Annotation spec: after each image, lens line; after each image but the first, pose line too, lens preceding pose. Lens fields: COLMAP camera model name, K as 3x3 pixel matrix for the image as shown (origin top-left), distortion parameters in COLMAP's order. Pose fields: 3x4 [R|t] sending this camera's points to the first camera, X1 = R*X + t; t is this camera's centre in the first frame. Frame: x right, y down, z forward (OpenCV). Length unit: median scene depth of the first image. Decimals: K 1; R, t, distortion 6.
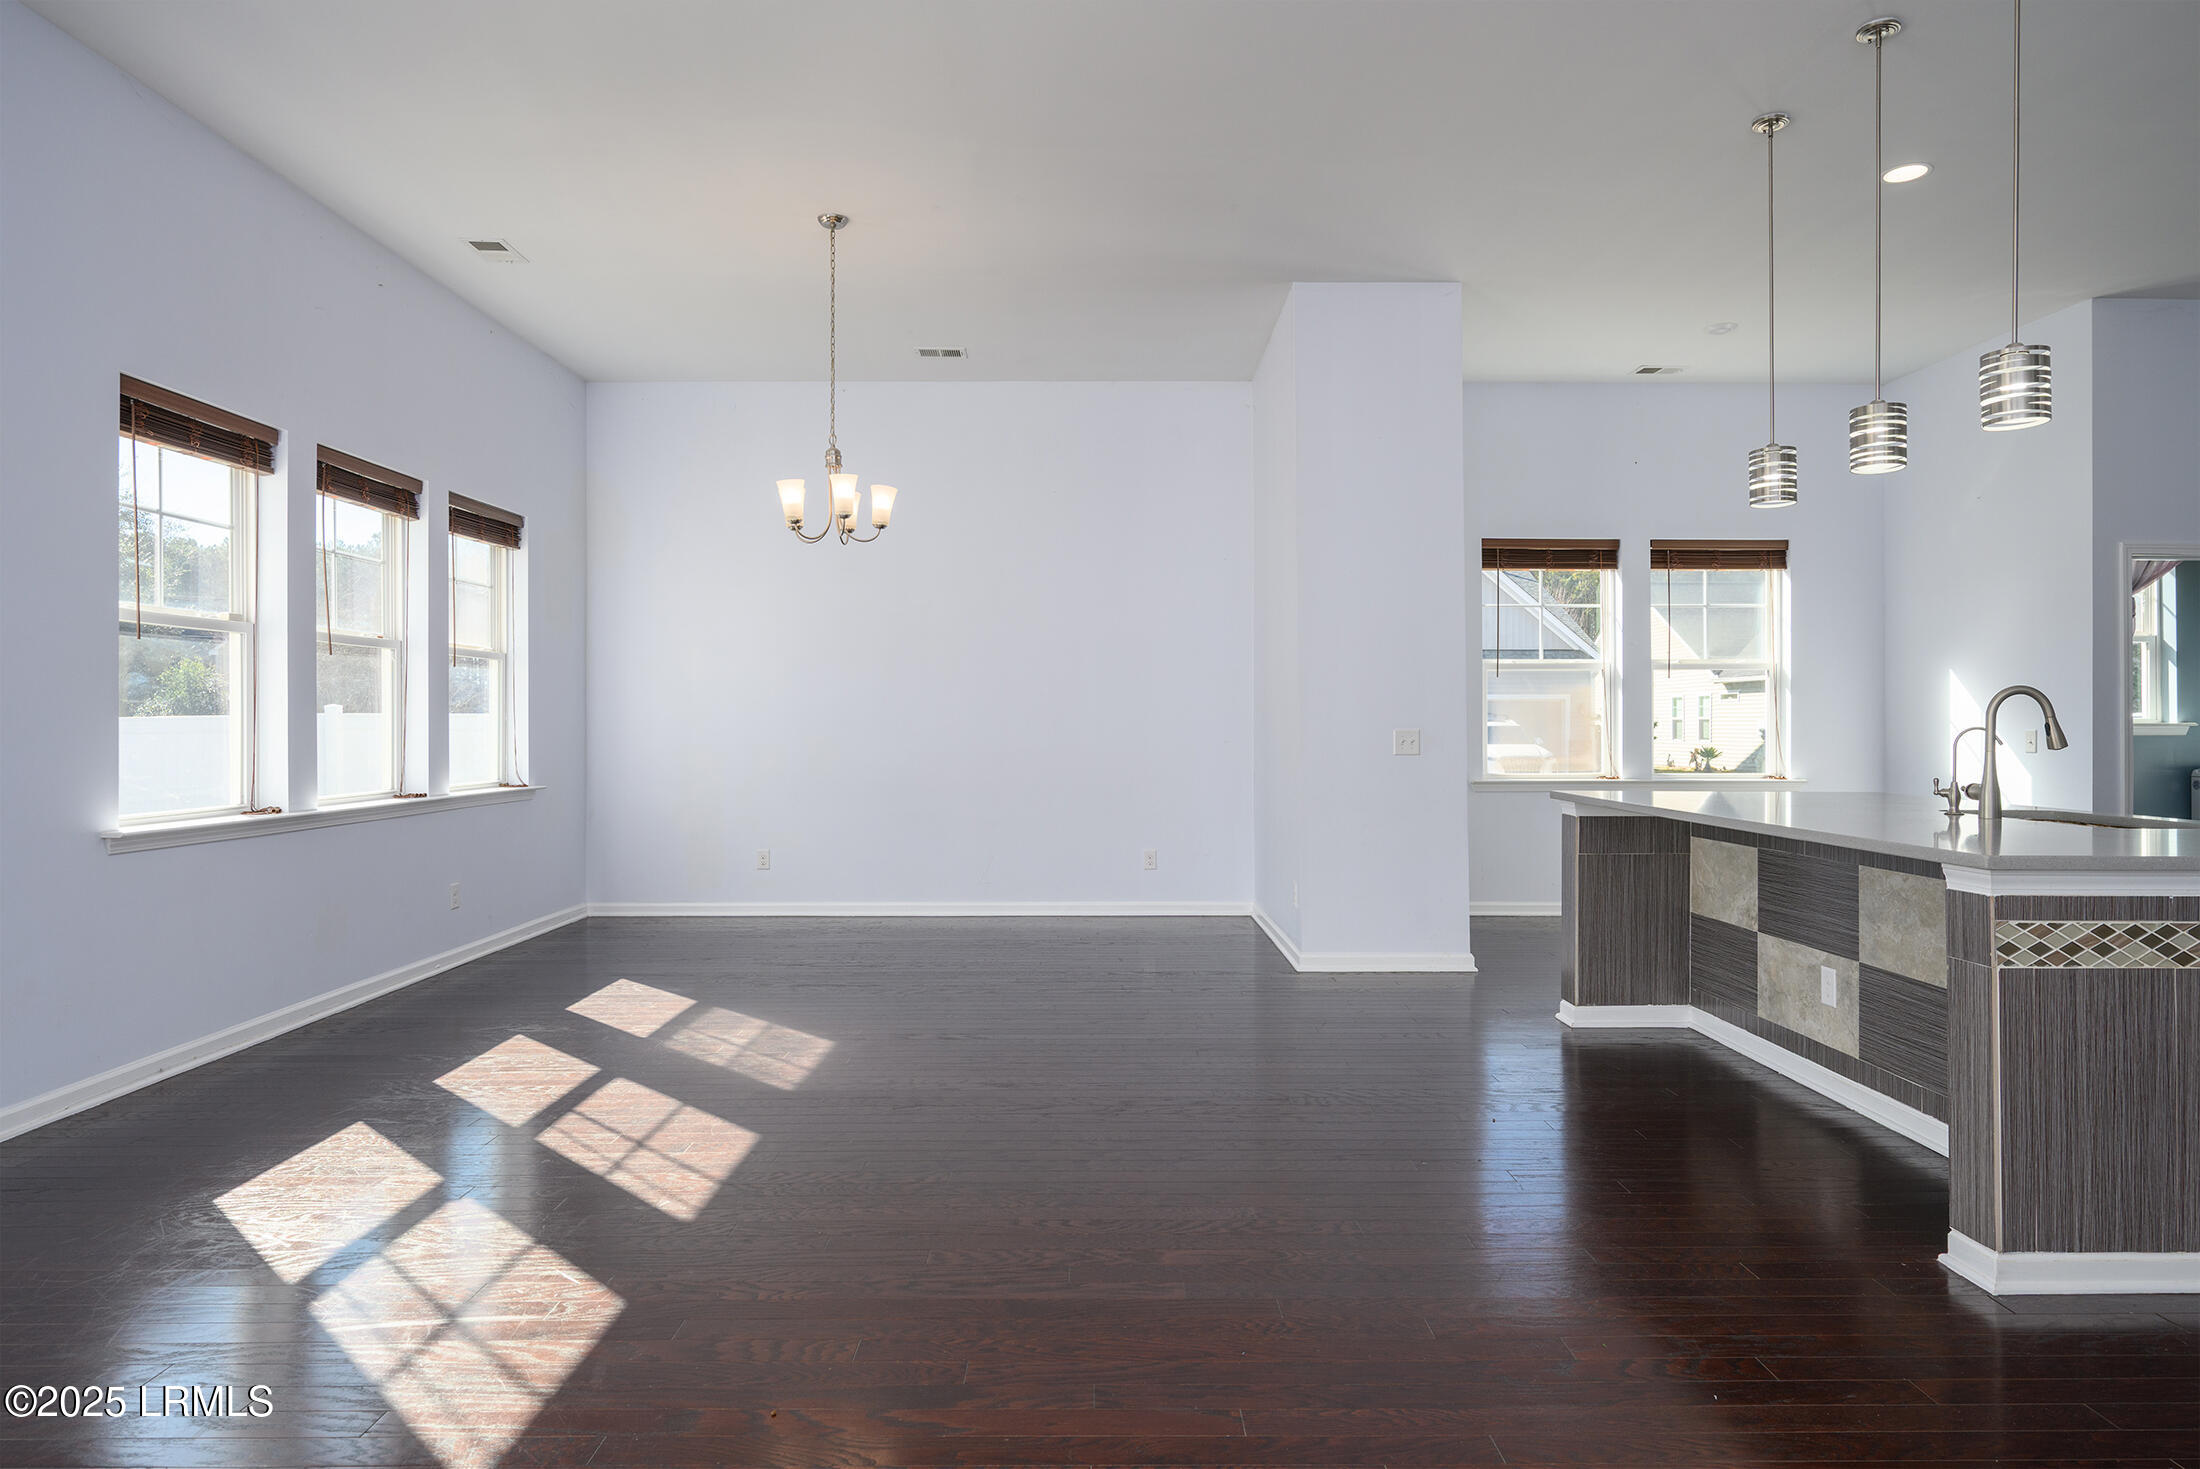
lens RADIAL K [[1291.7, 0, 1091.1], [0, 1291.7, 723.7], [0, 0, 1]] dist [0.001346, 0.000537]
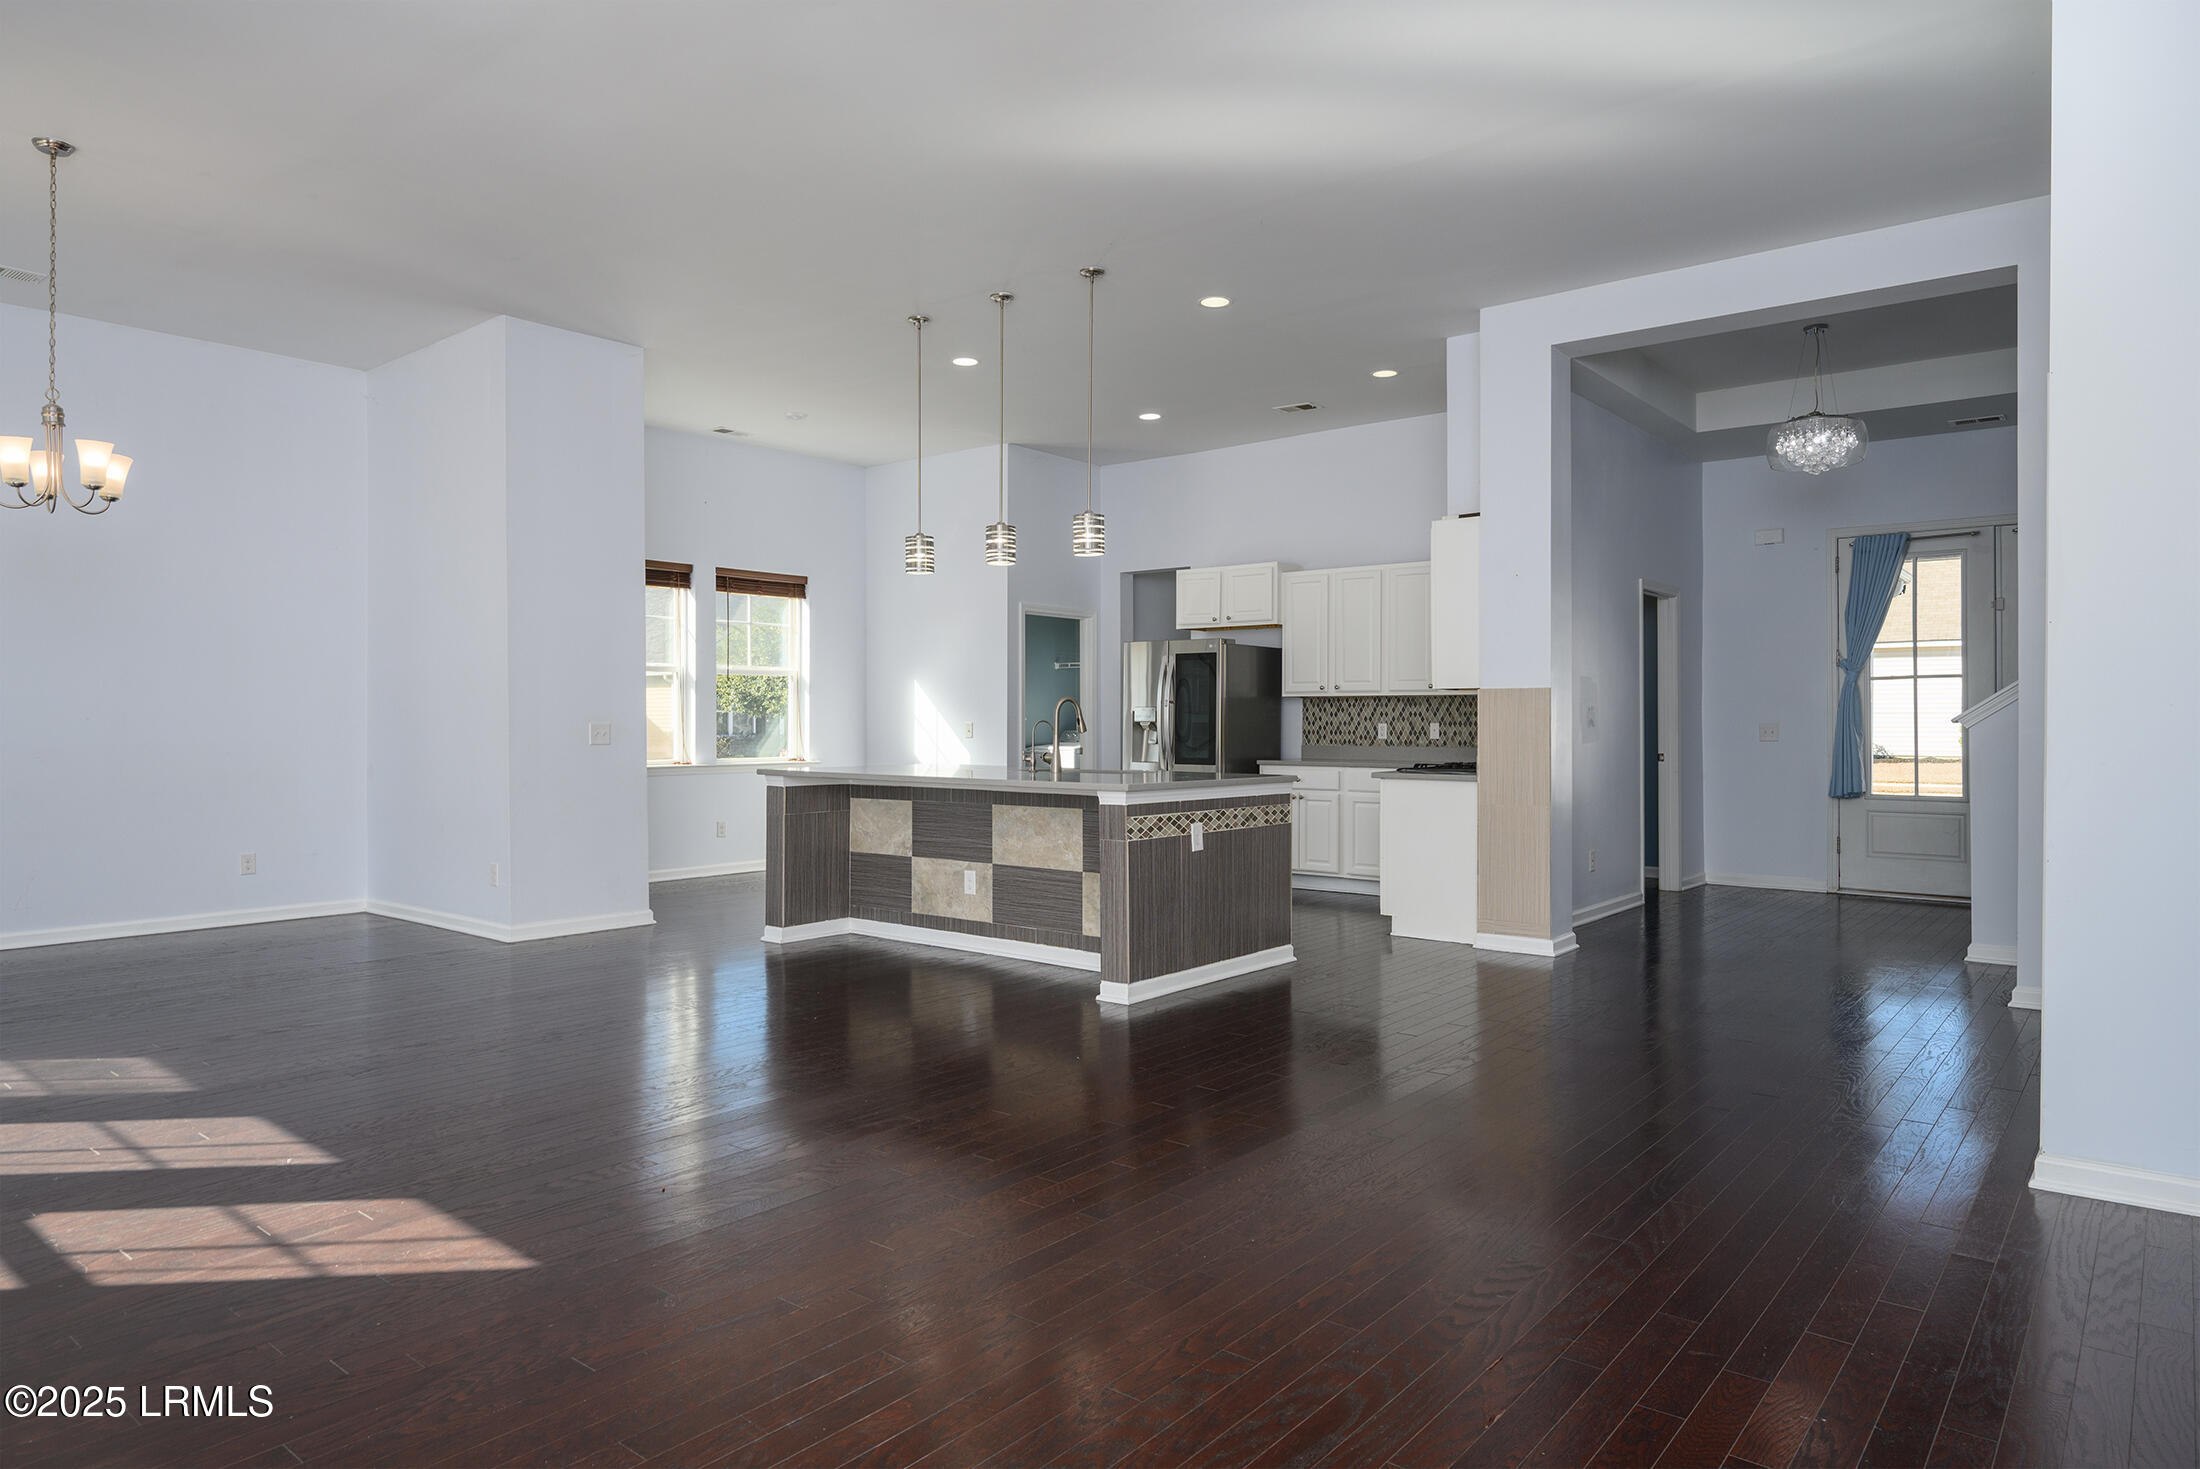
lens RADIAL K [[1338.1, 0, 1138.1], [0, 1338.1, 721.6], [0, 0, 1]] dist [0.000615, 0.000483]
pose [[0.626024, -0.001117, 0.779803, -0.608139], [-0.000584, 0.999998, 0.001901, 0.001302], [-0.779803, -0.001645, 0.626022, -0.202946]]
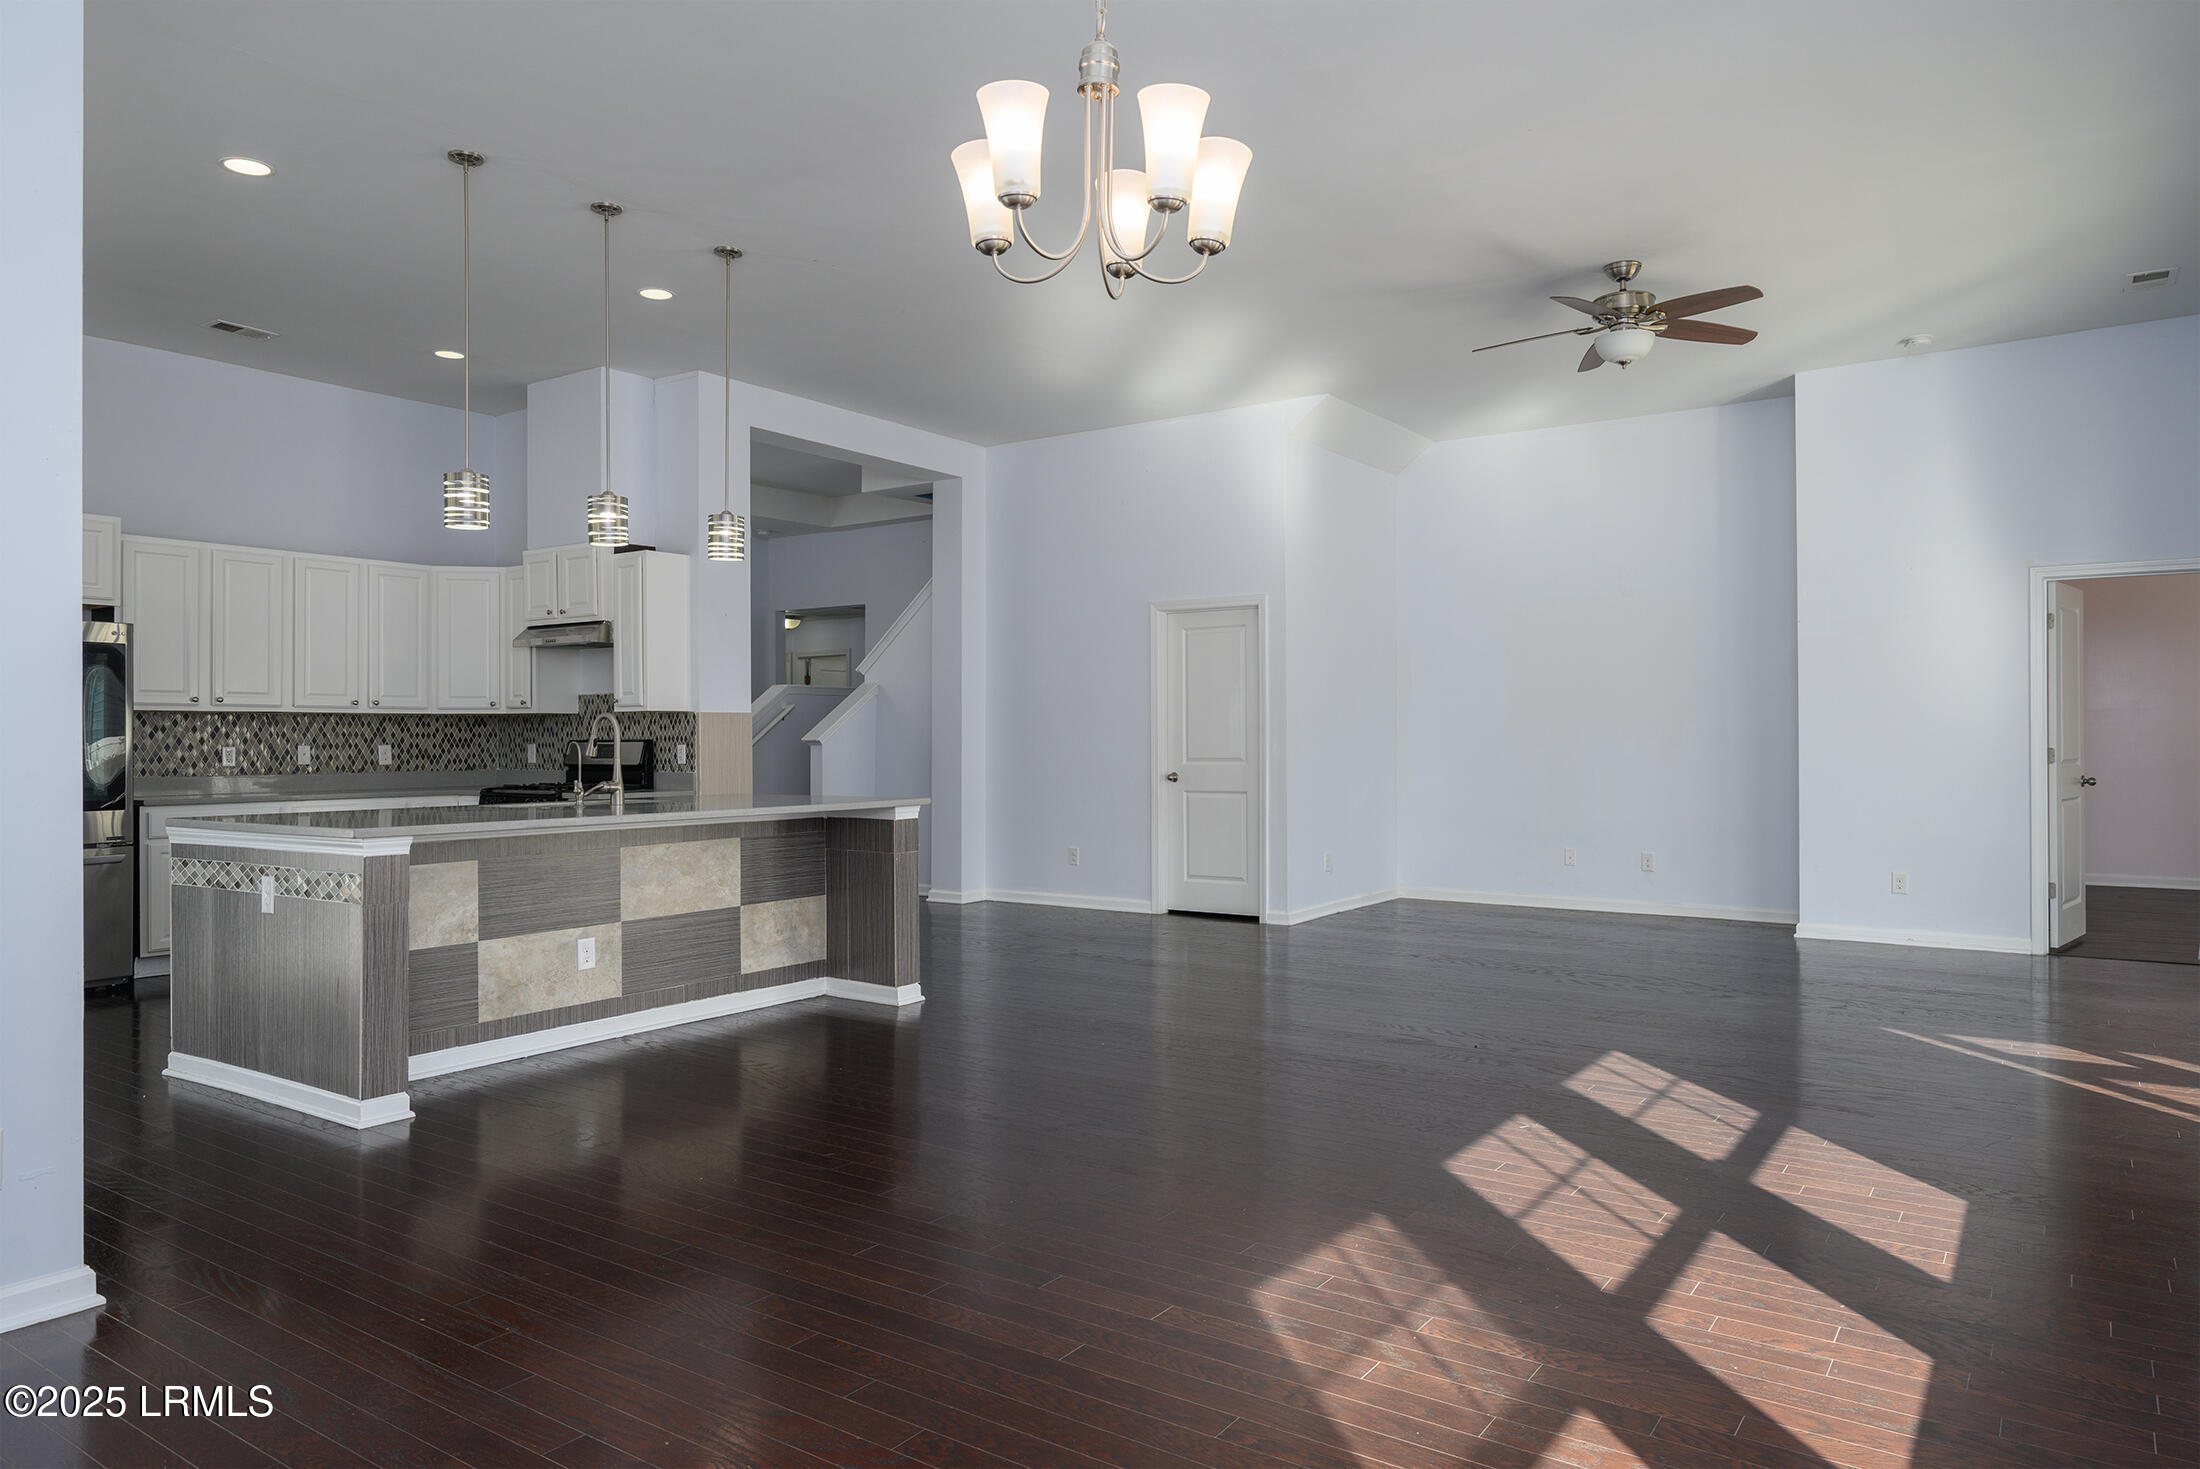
lens RADIAL K [[1360.8, 0, 1127.8], [0, 1360.8, 731.6], [0, 0, 1]] dist [-0.000096, -0.000898]
pose [[-0.824583, 0.006436, 0.565705, -0.597382], [0.004343, 0.999978, -0.005047, 0.002469], [-0.565725, -0.001705, -0.824592, 1.830510]]
